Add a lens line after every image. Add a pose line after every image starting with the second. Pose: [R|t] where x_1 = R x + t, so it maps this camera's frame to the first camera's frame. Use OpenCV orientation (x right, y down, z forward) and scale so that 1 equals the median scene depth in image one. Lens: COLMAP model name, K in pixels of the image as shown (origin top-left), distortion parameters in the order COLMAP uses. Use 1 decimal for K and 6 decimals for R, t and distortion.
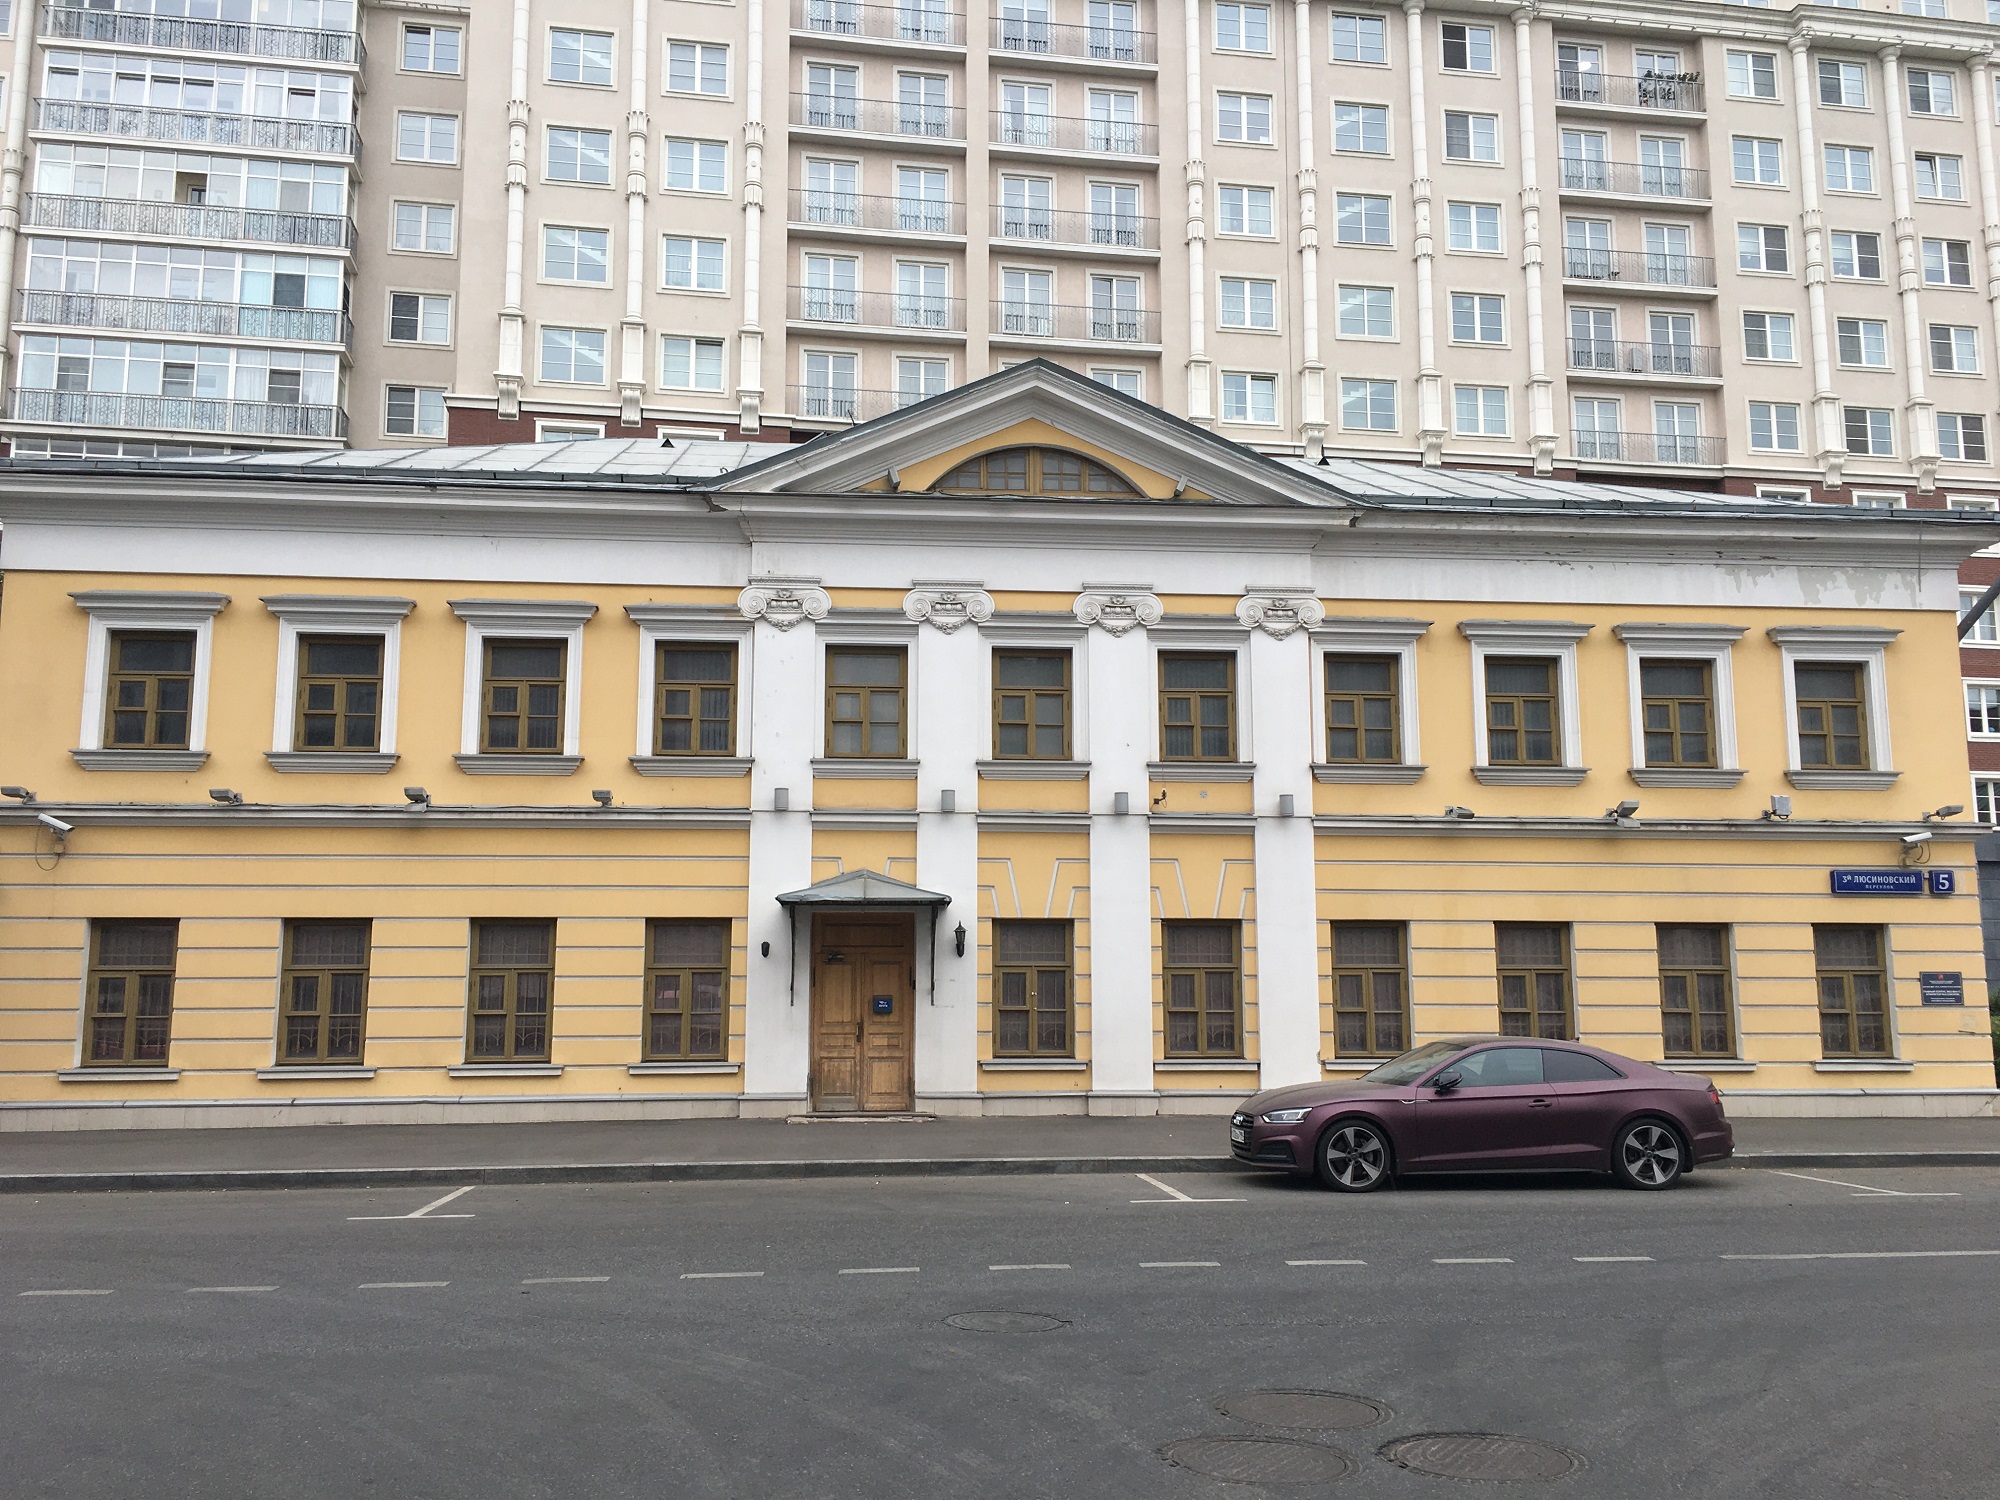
lens RADIAL K [[1692.6, 0, 1000.0], [0, 1692.6, 750.0], [0, 0, 1]] dist [0.095457, -0.123939]
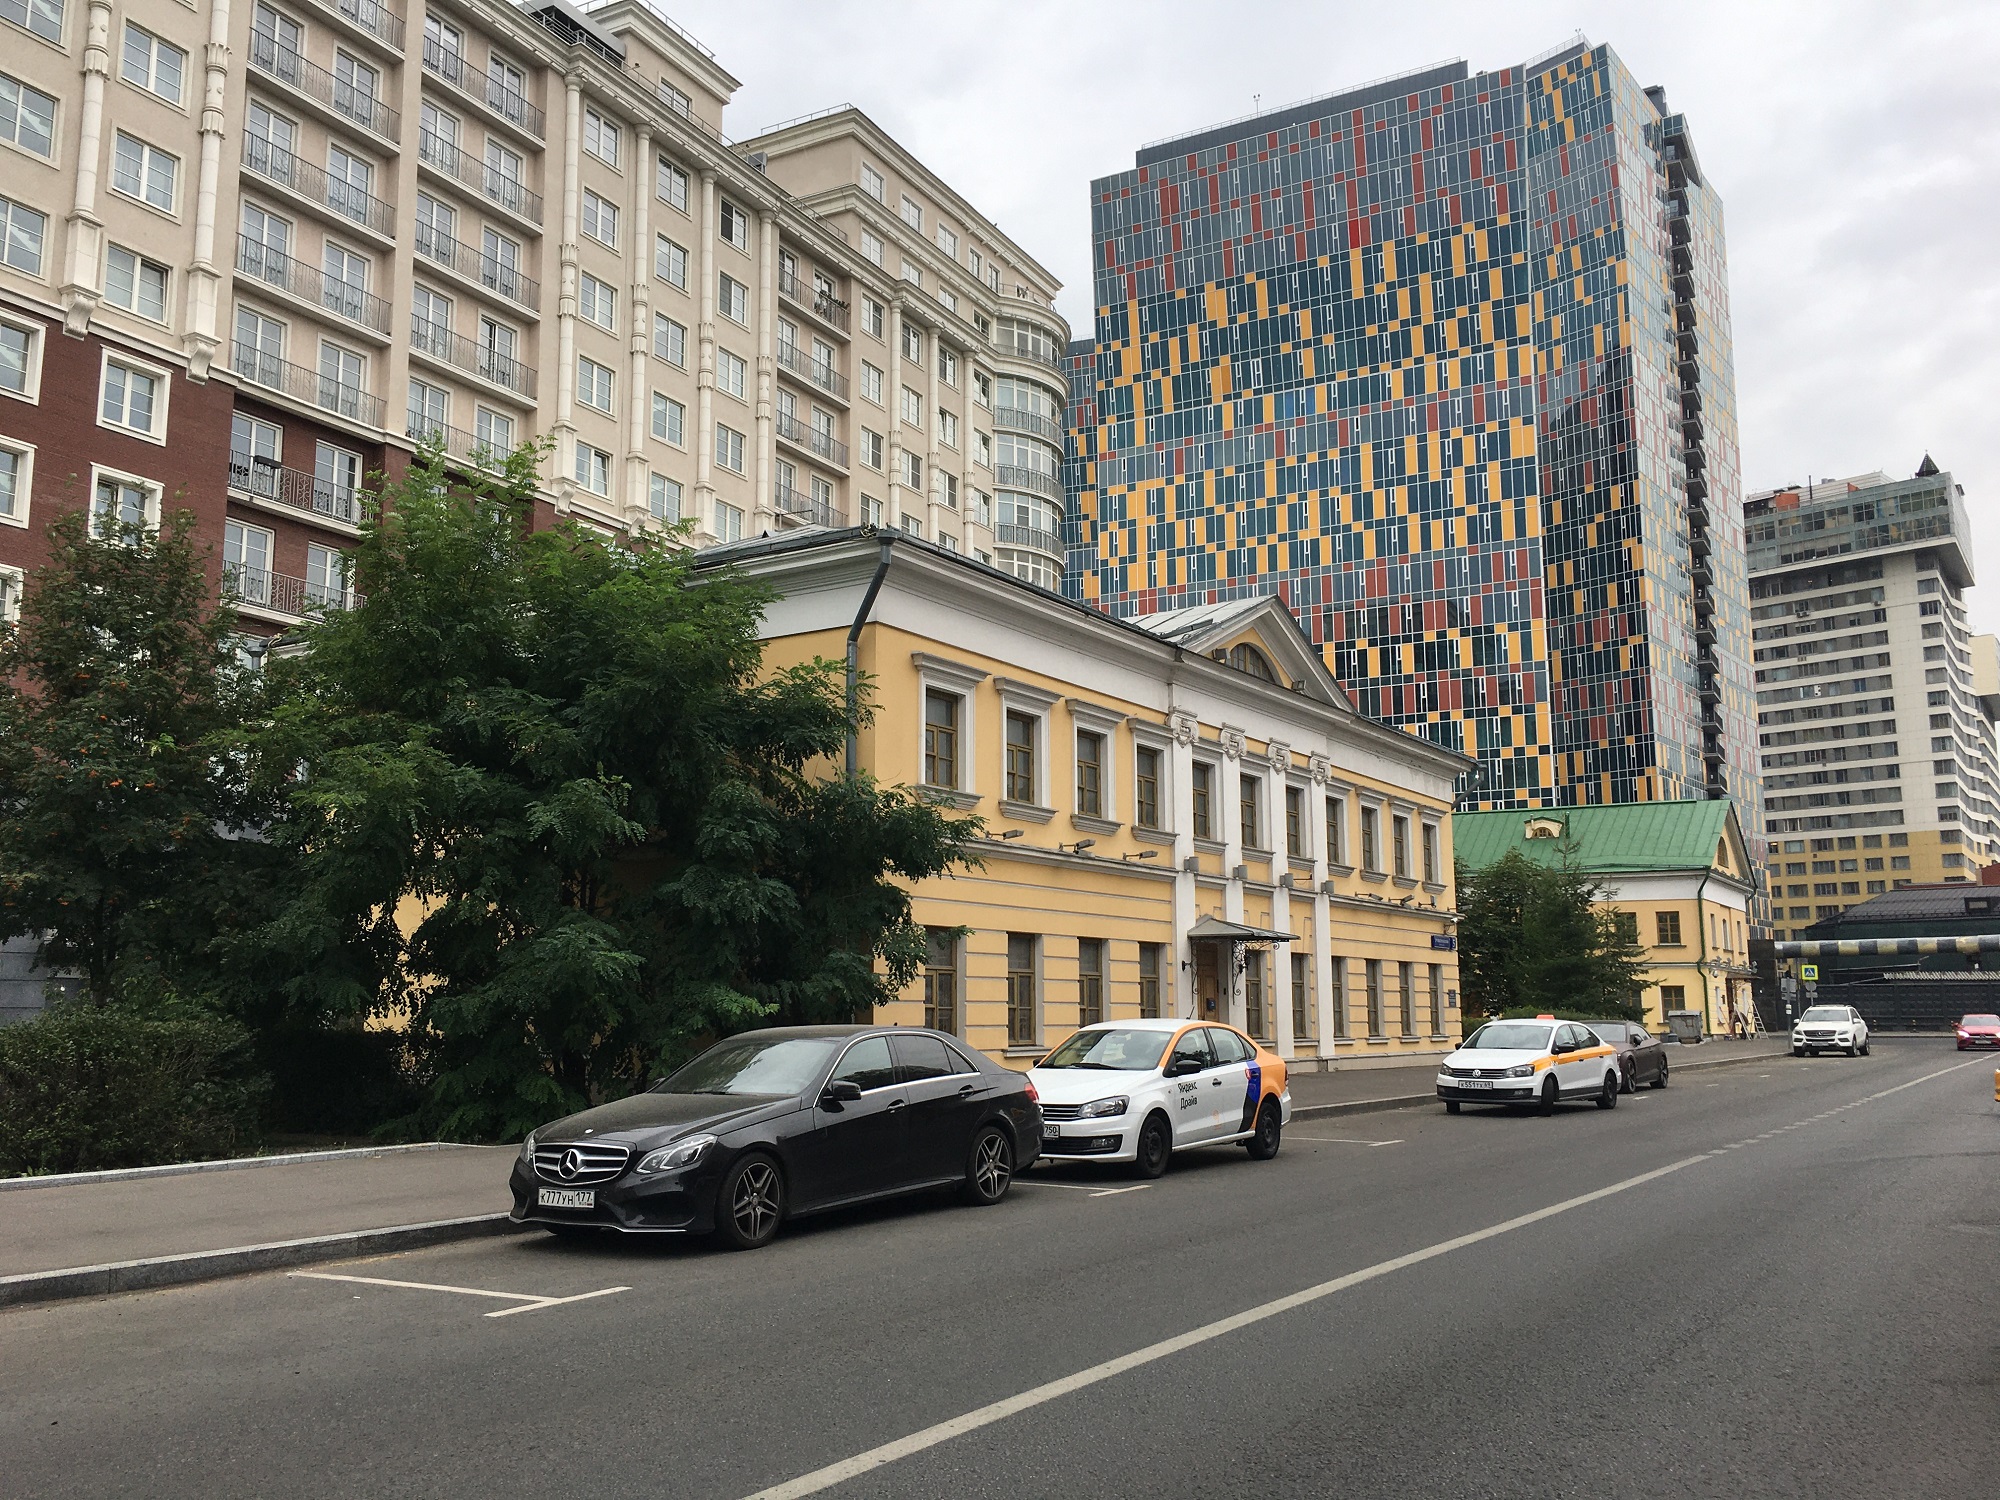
lens RADIAL K [[1692.6, 0, 1000.0], [0, 1692.6, 750.0], [0, 0, 1]] dist [0.095457, -0.123939]
pose [[0.620381, 0.120889, 0.774928, -1.374611], [-0.113019, 0.991517, -0.064198, 0.044152], [-0.776115, -0.047755, 0.628781, 0.207336]]
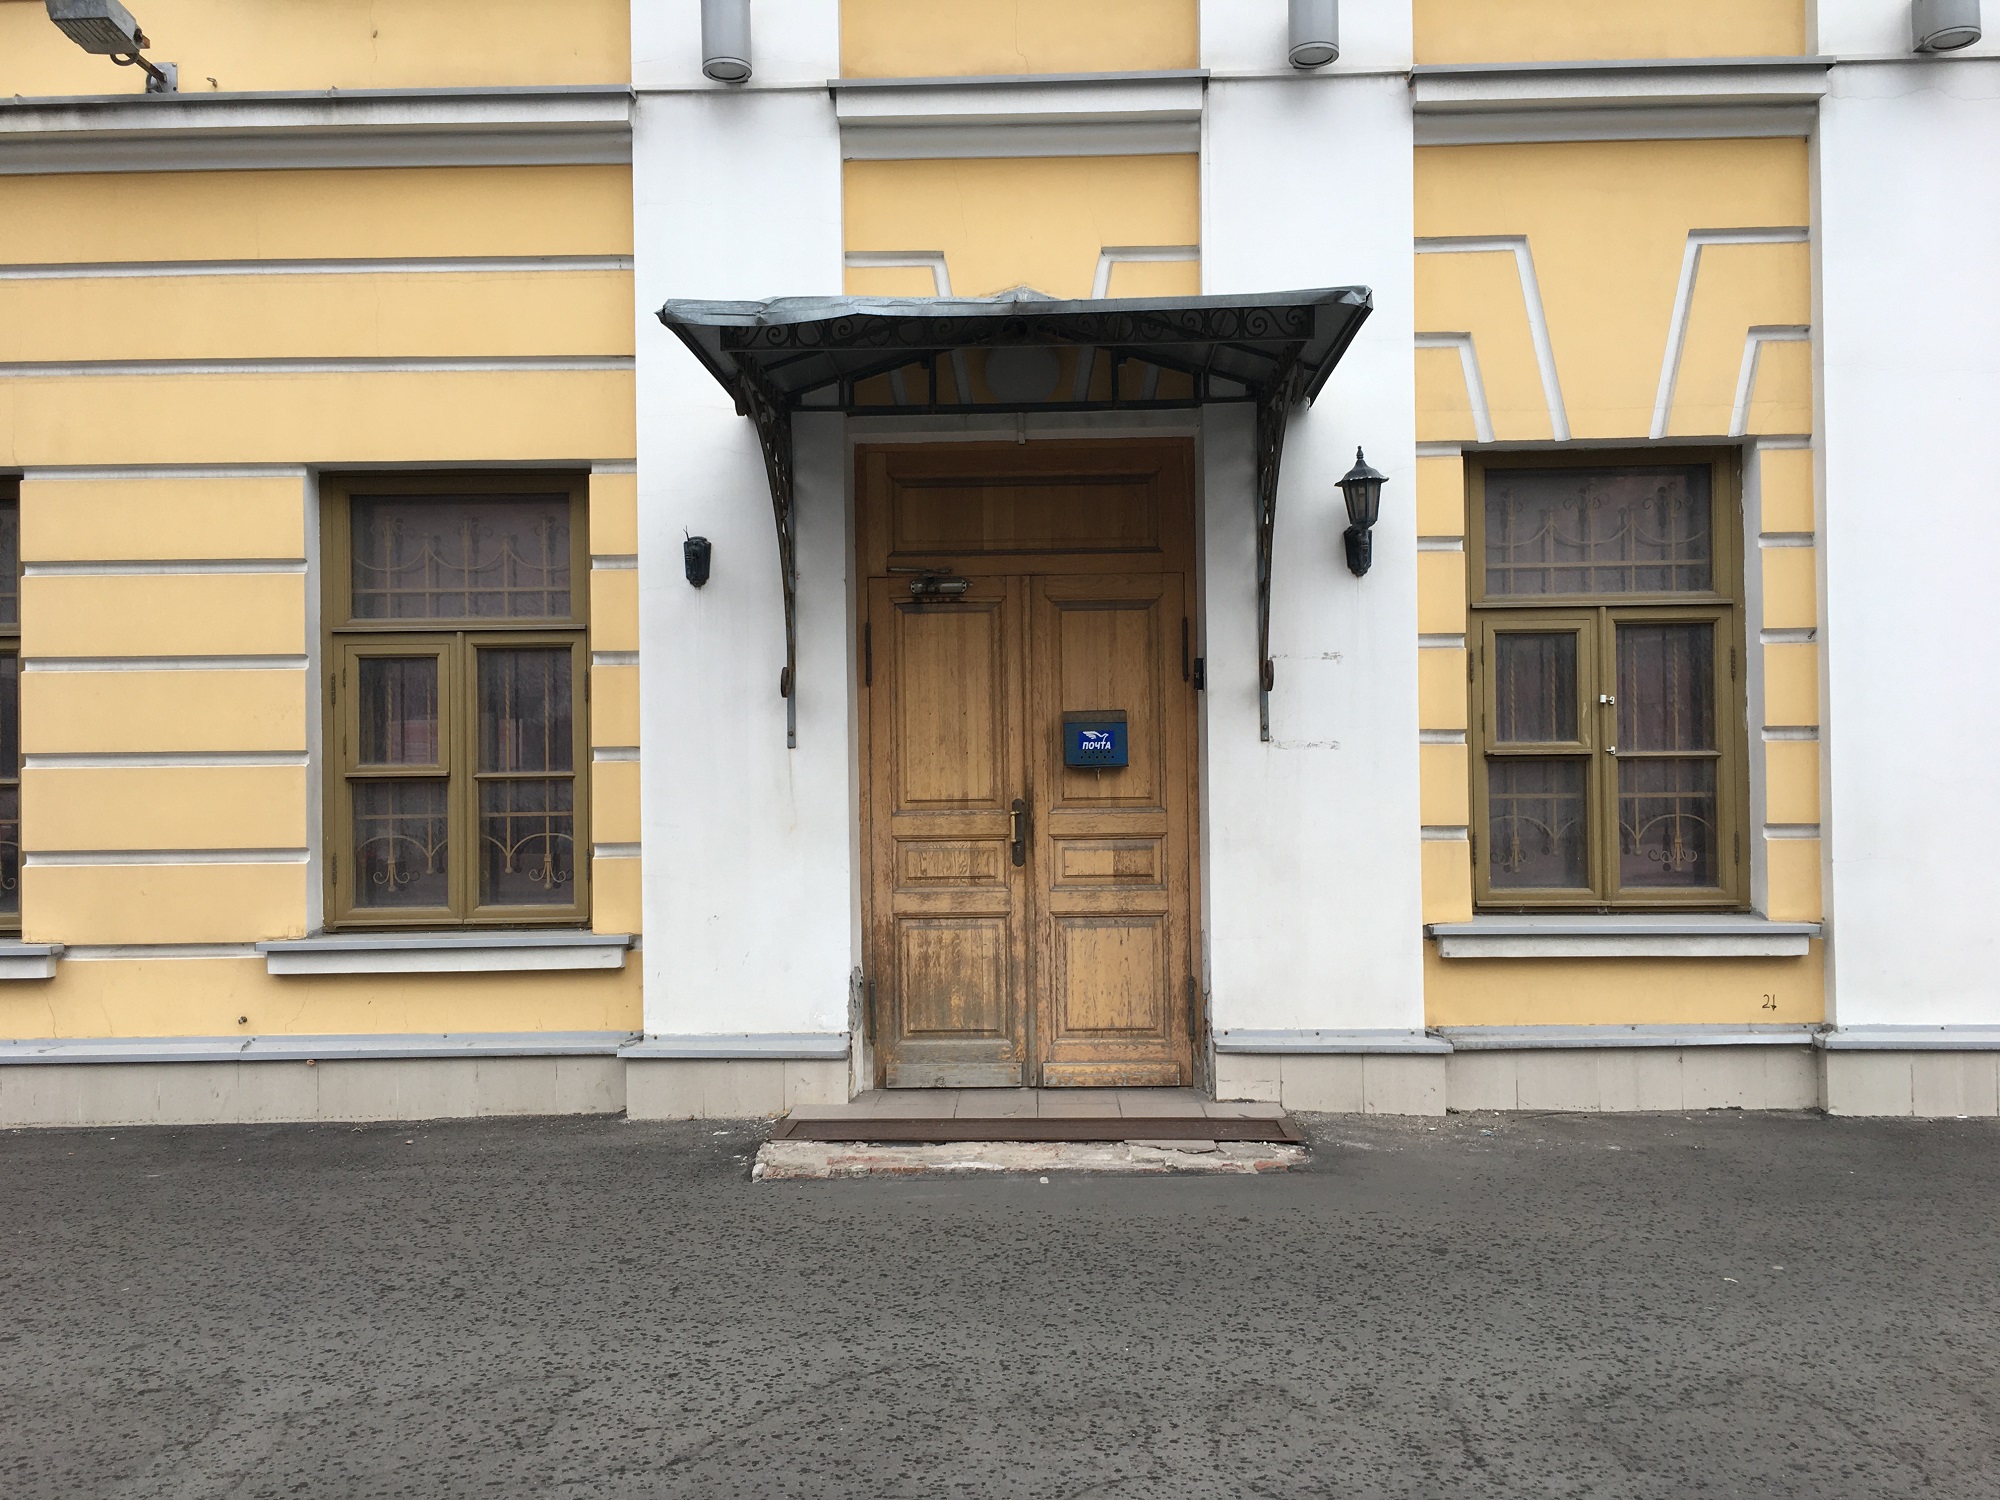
lens RADIAL K [[1692.6, 0, 1000.0], [0, 1692.6, 750.0], [0, 0, 1]] dist [0.095457, -0.123939]
pose [[0.991974, -0.014133, -0.125652, -0.047977], [0.030356, 0.991291, 0.128146, 0.112074], [0.122746, -0.130931, 0.983763, 0.699342]]
